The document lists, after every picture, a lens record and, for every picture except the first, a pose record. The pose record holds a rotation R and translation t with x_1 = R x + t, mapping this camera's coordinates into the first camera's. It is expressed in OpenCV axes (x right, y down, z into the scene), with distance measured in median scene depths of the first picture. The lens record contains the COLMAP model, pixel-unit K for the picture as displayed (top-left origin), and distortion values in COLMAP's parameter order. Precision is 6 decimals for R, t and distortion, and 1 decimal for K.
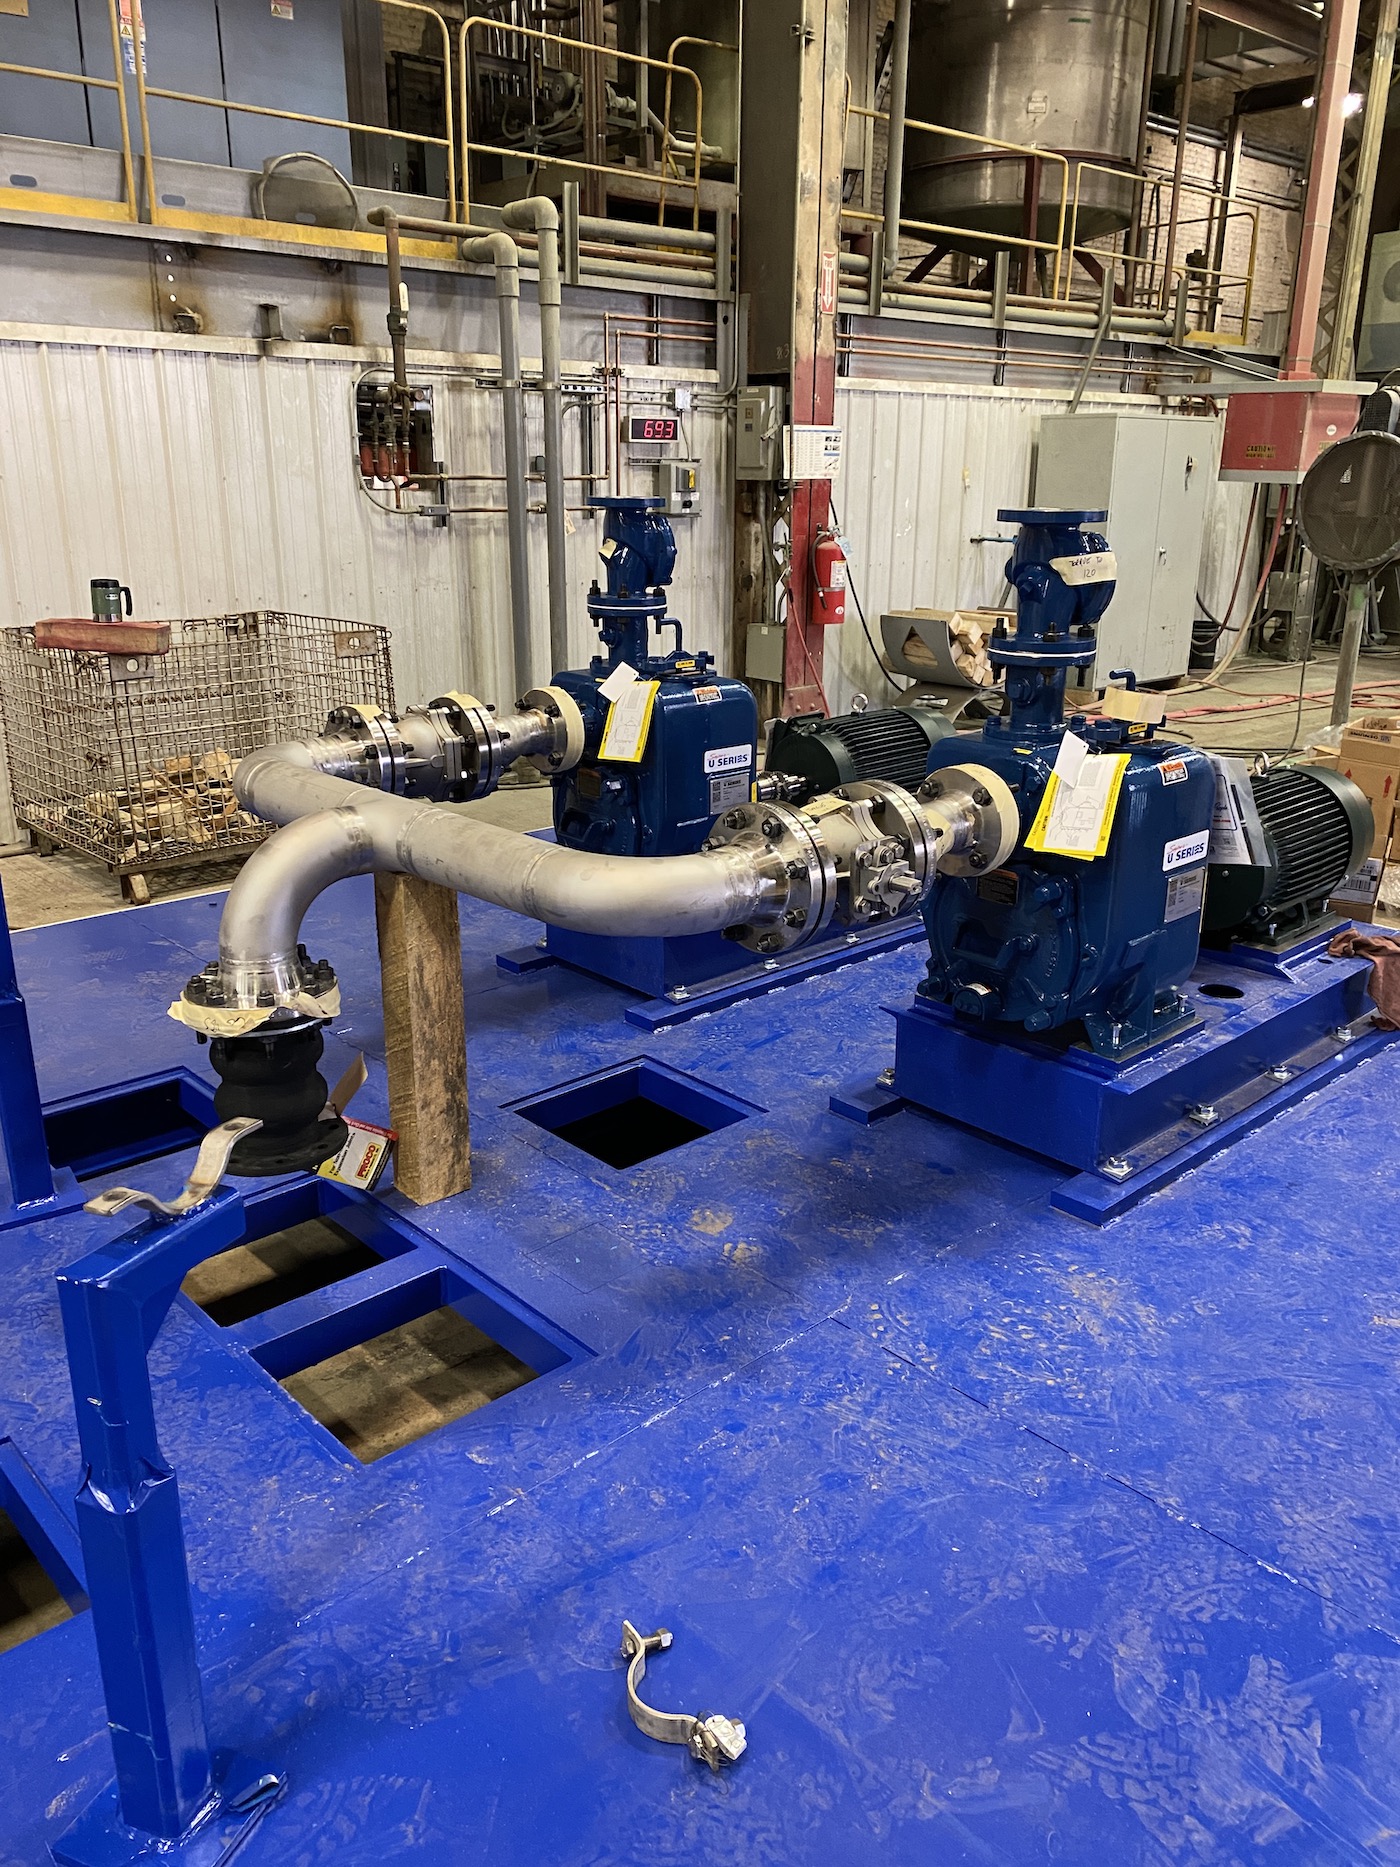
lens RADIAL K [[1421.8, 0, 701.0], [0, 1421.8, 921.0], [0, 0, 1]] dist [0.021300, -0.019696]
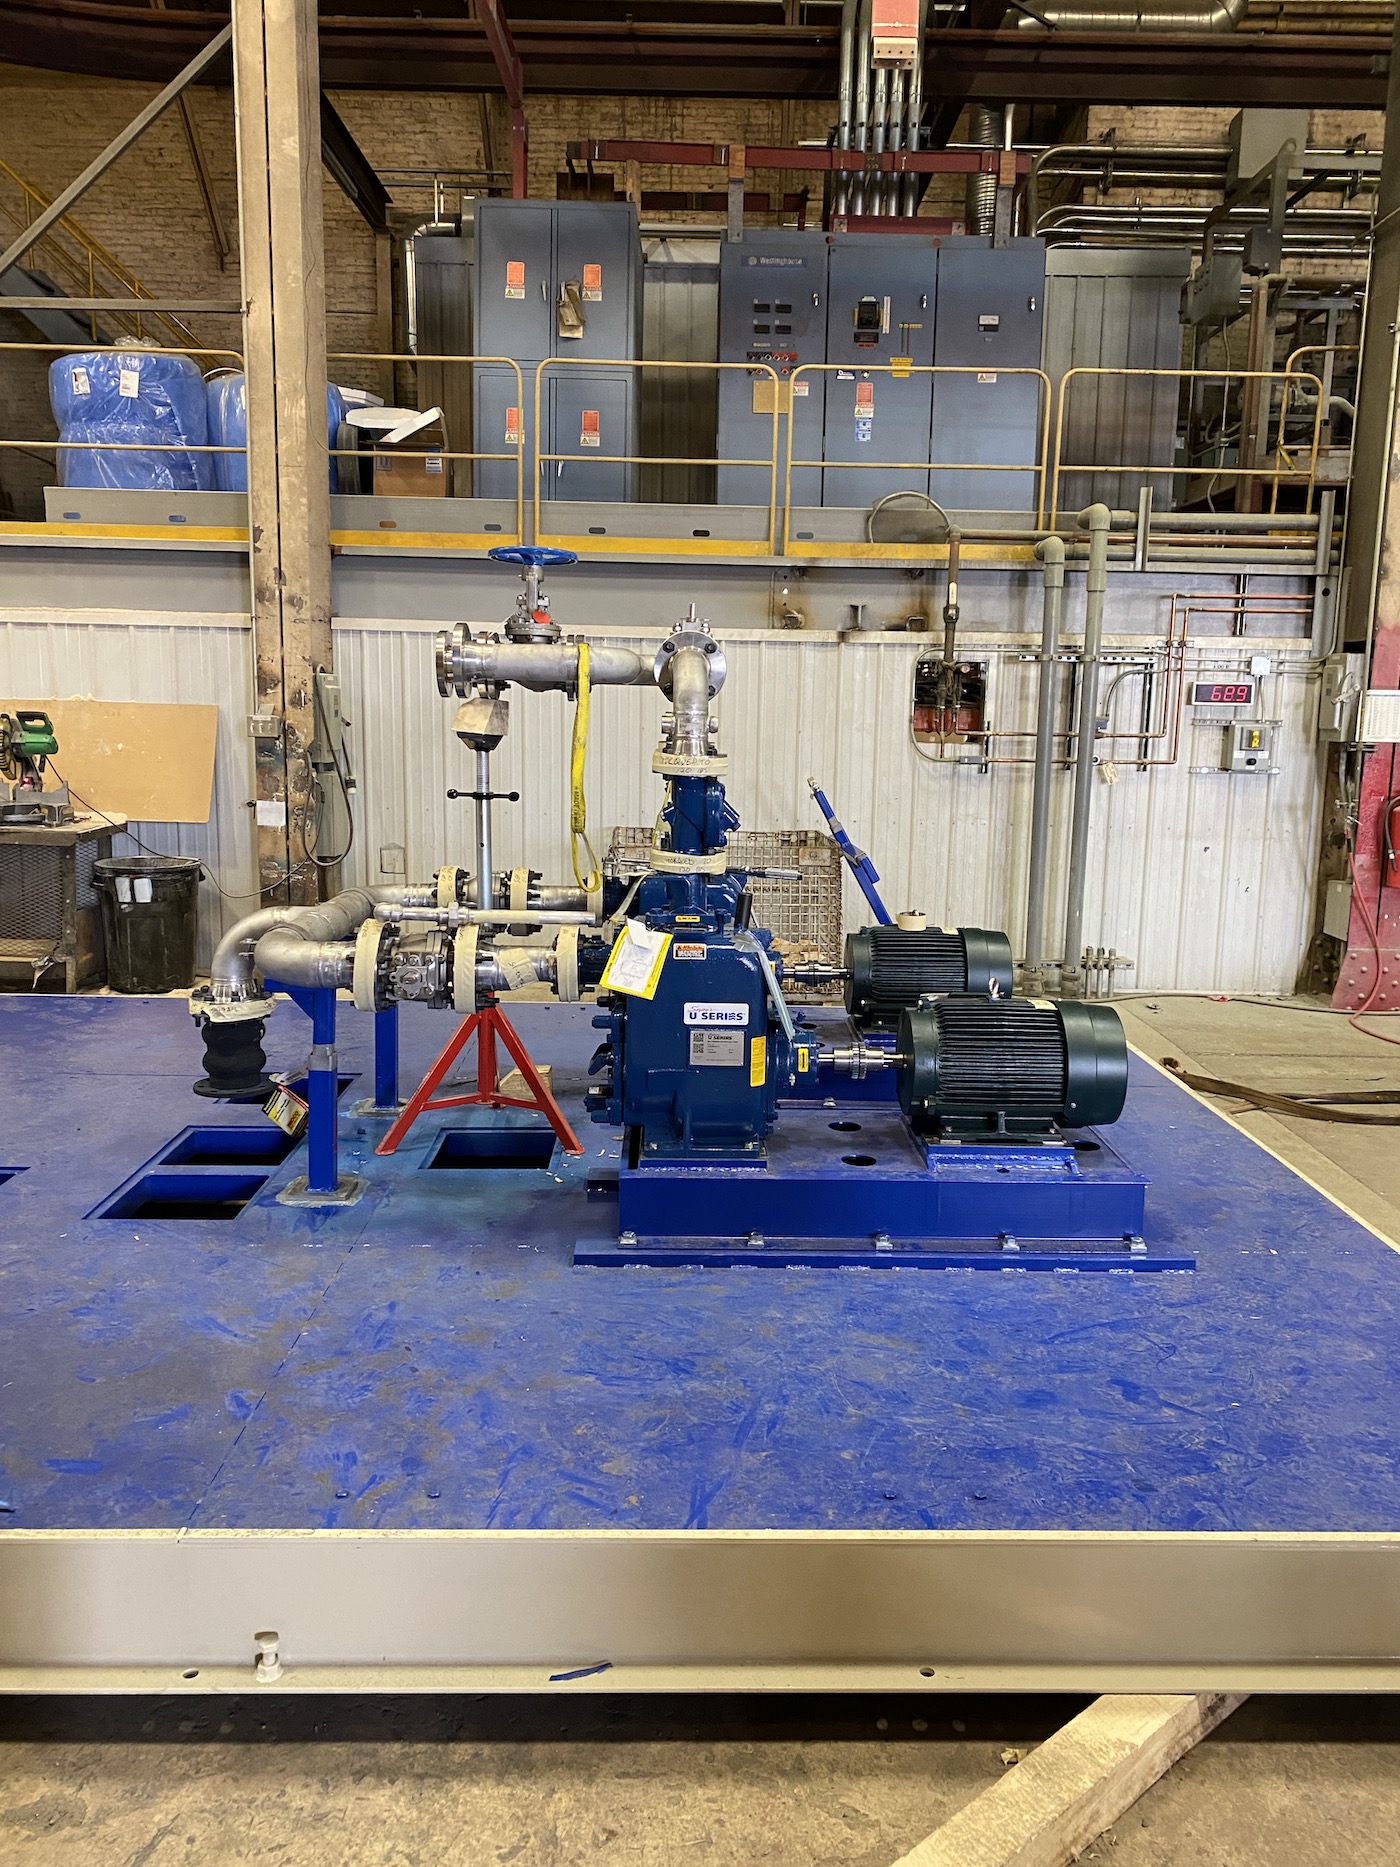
lens RADIAL K [[1421.8, 0, 715.6], [0, 1421.8, 924.5], [0, 0, 1]] dist [0.021300, -0.019696]
pose [[0.746517, 0.107236, -0.656669, 0.439745], [-0.214165, 0.973131, -0.084553, -0.006794], [0.629957, 0.203756, 0.749425, -0.001653]]
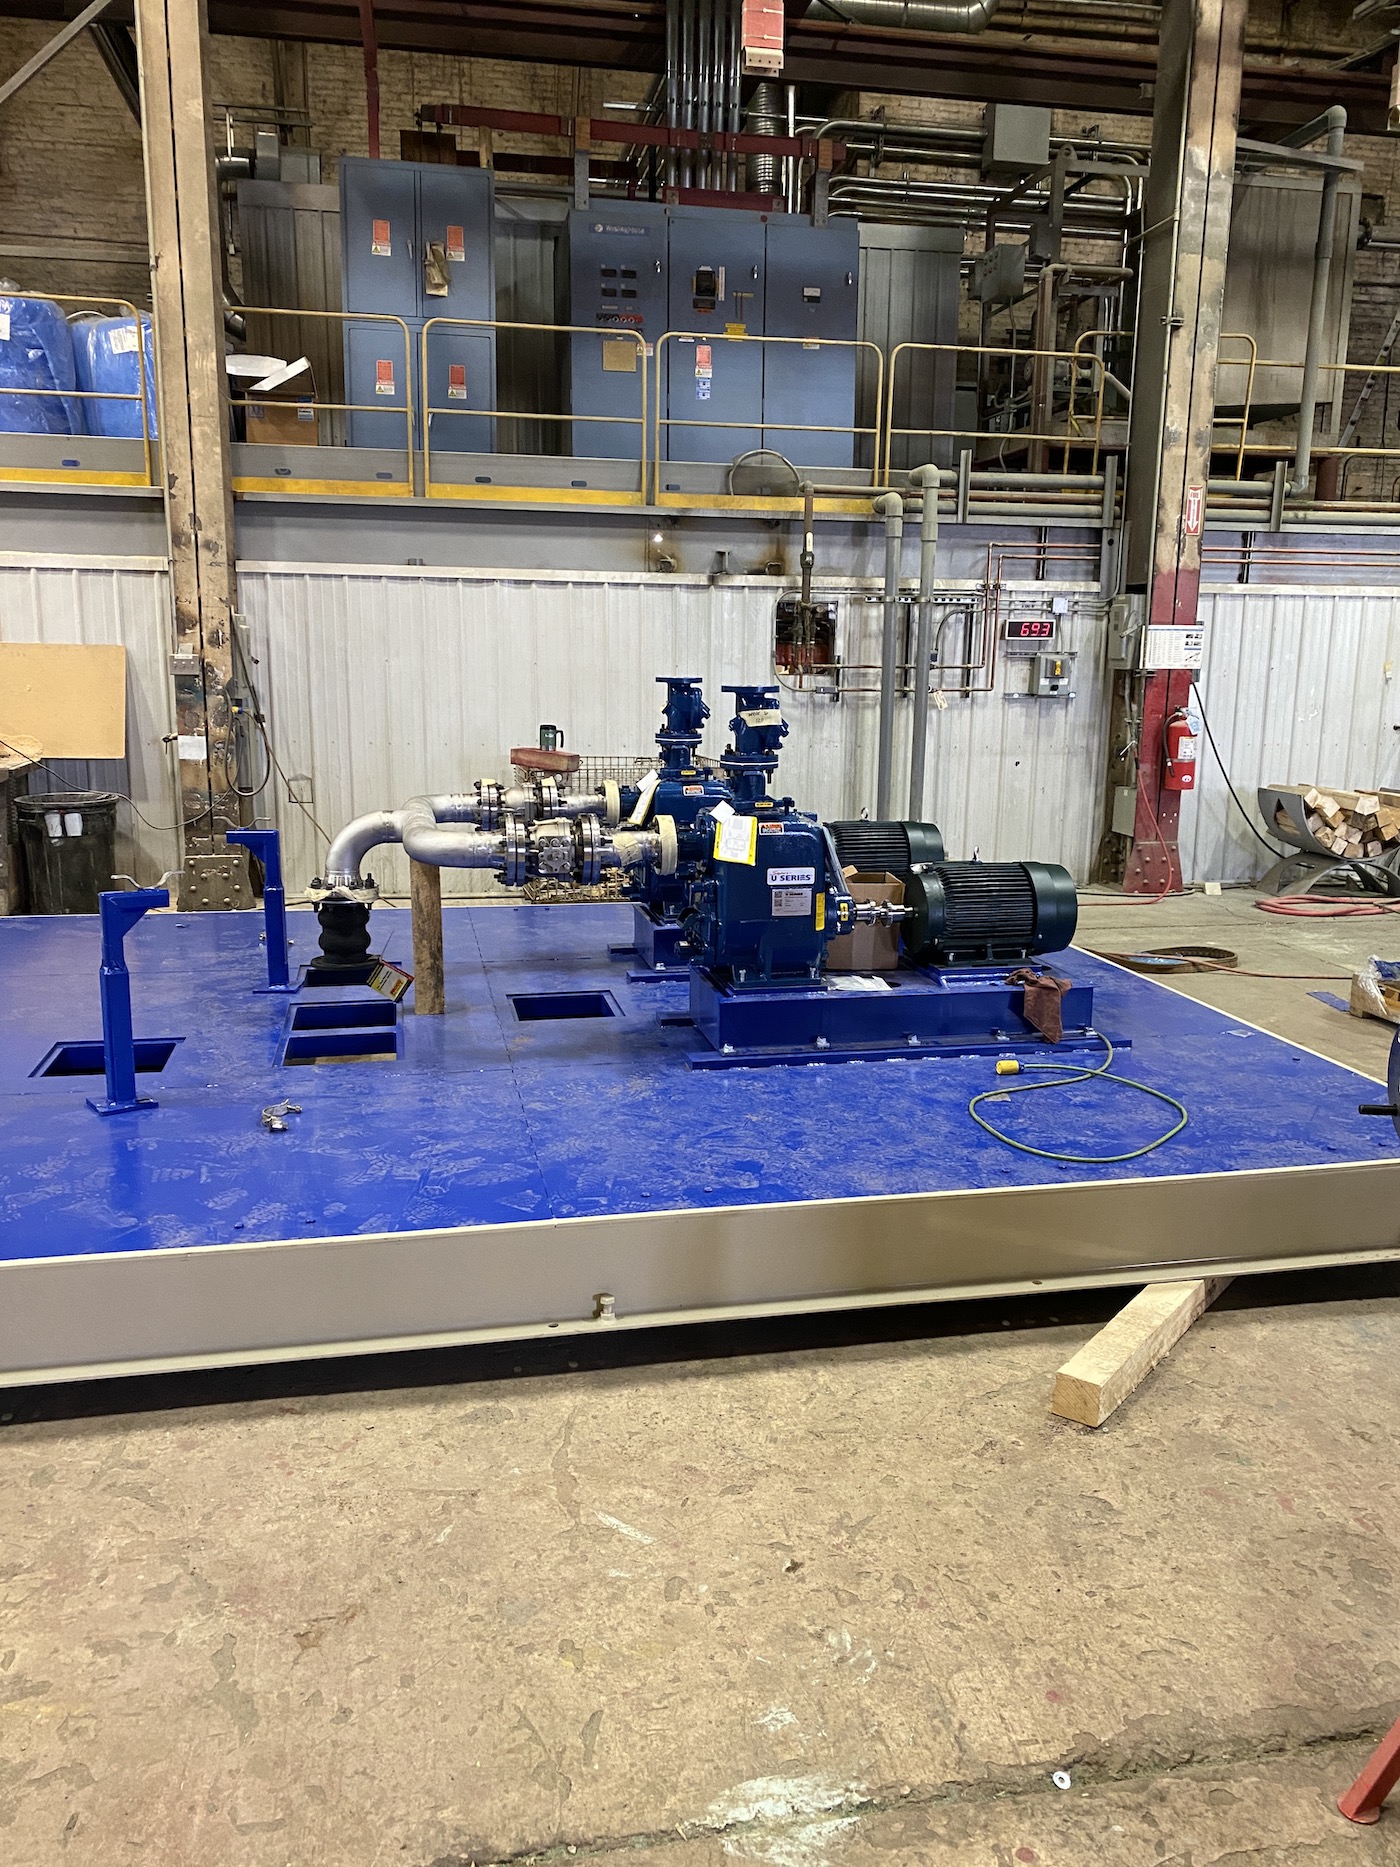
lens RADIAL K [[1421.8, 0, 706.9], [0, 1421.8, 934.3], [0, 0, 1]] dist [0.021300, -0.019696]
pose [[0.858443, 0.102487, -0.502565, 0.415545], [-0.160066, 0.984428, -0.072661, 0.060477], [0.487293, 0.142819, 0.861480, -0.196576]]
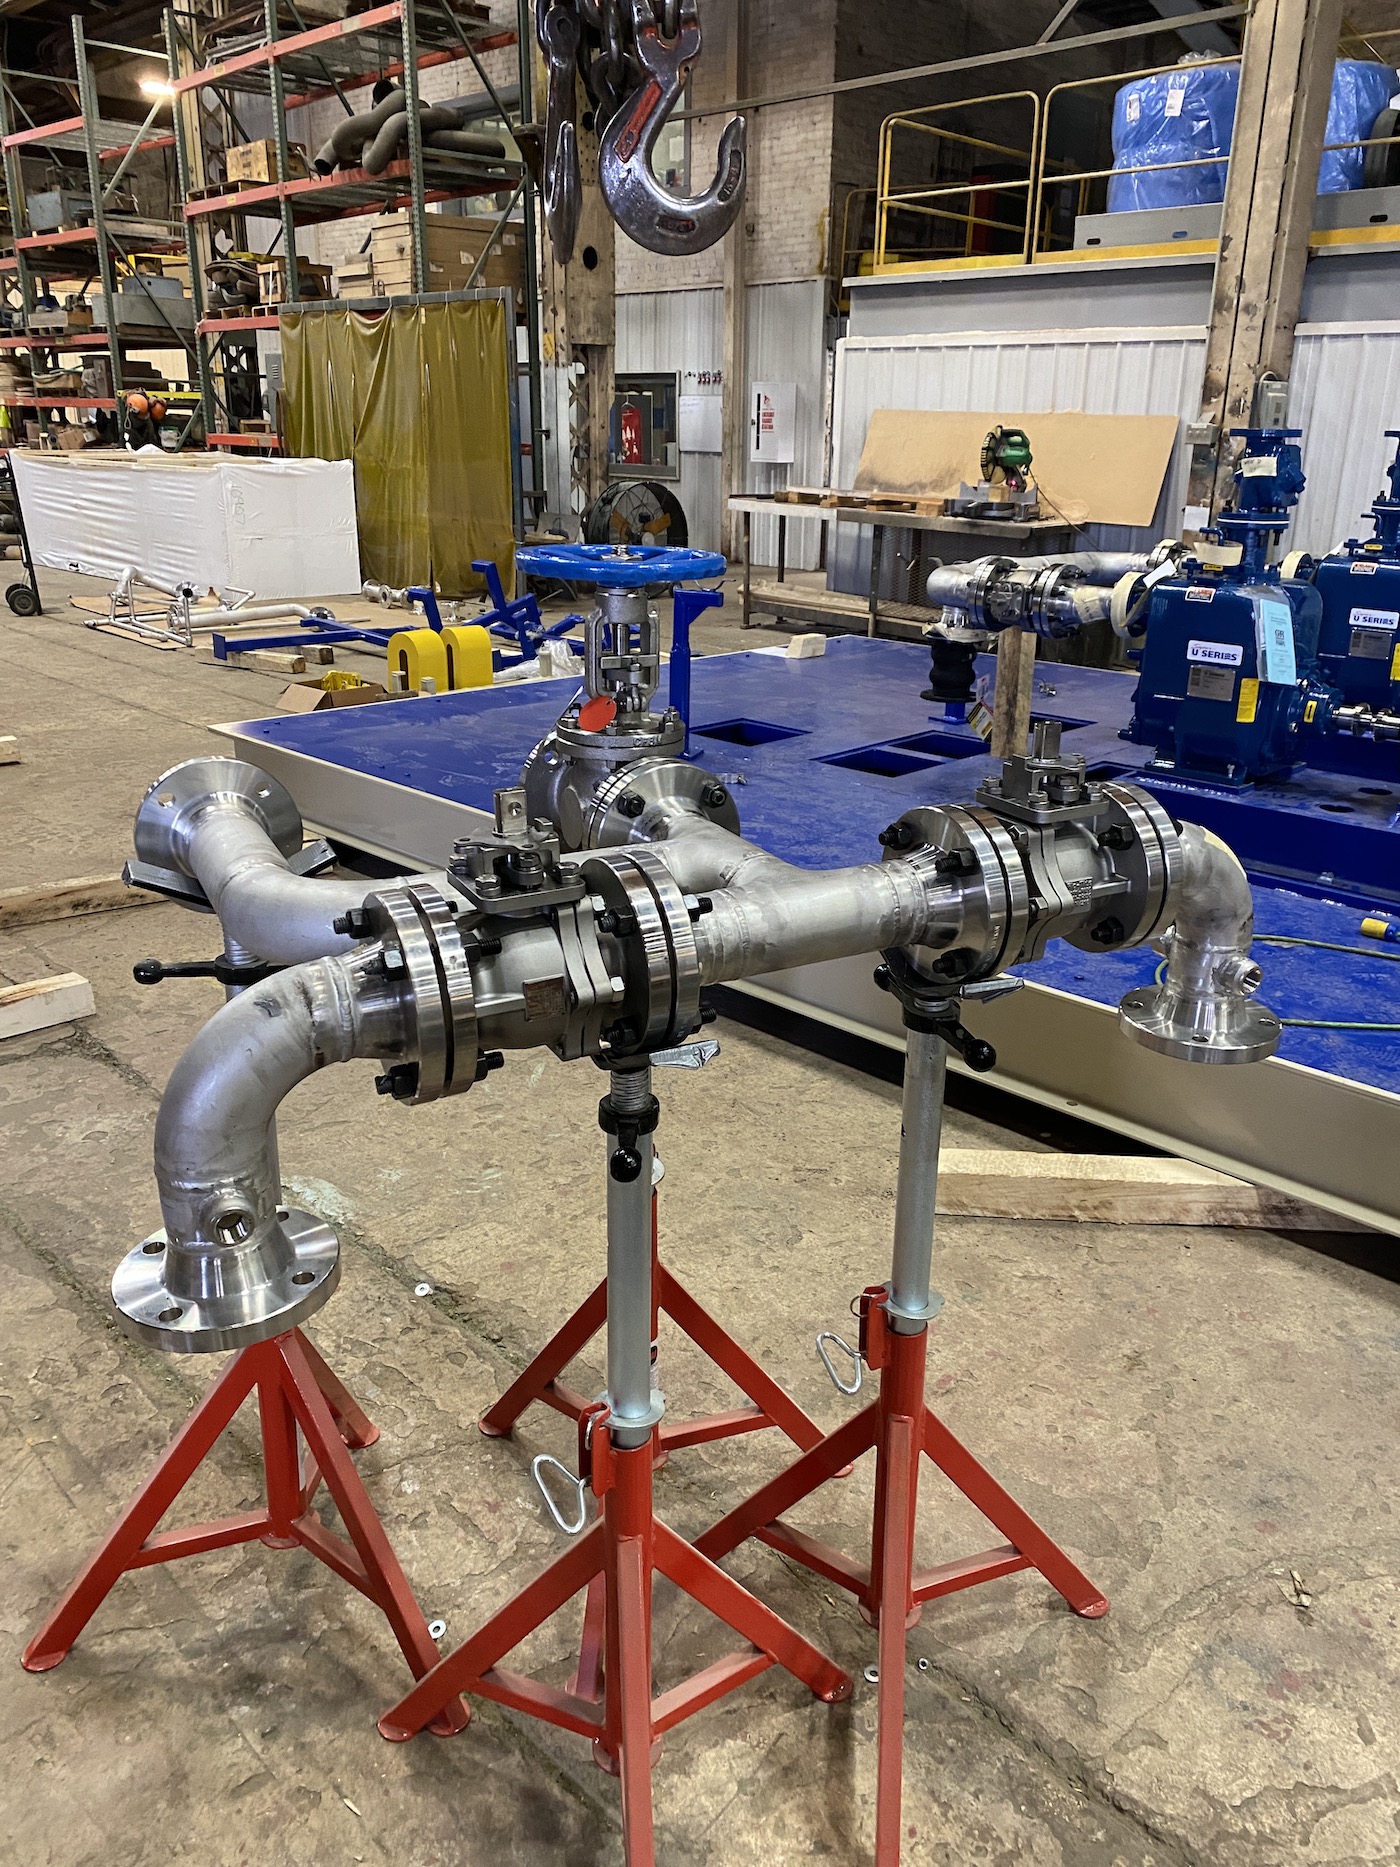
lens RADIAL K [[1421.8, 0, 702.3], [0, 1421.8, 936.0], [0, 0, 1]] dist [0.021300, -0.019696]
pose [[0.047341, 0.330310, -0.942685, 0.684844], [-0.318970, 0.899331, 0.299101, -0.021554], [0.946582, 0.286528, 0.147934, 0.124571]]
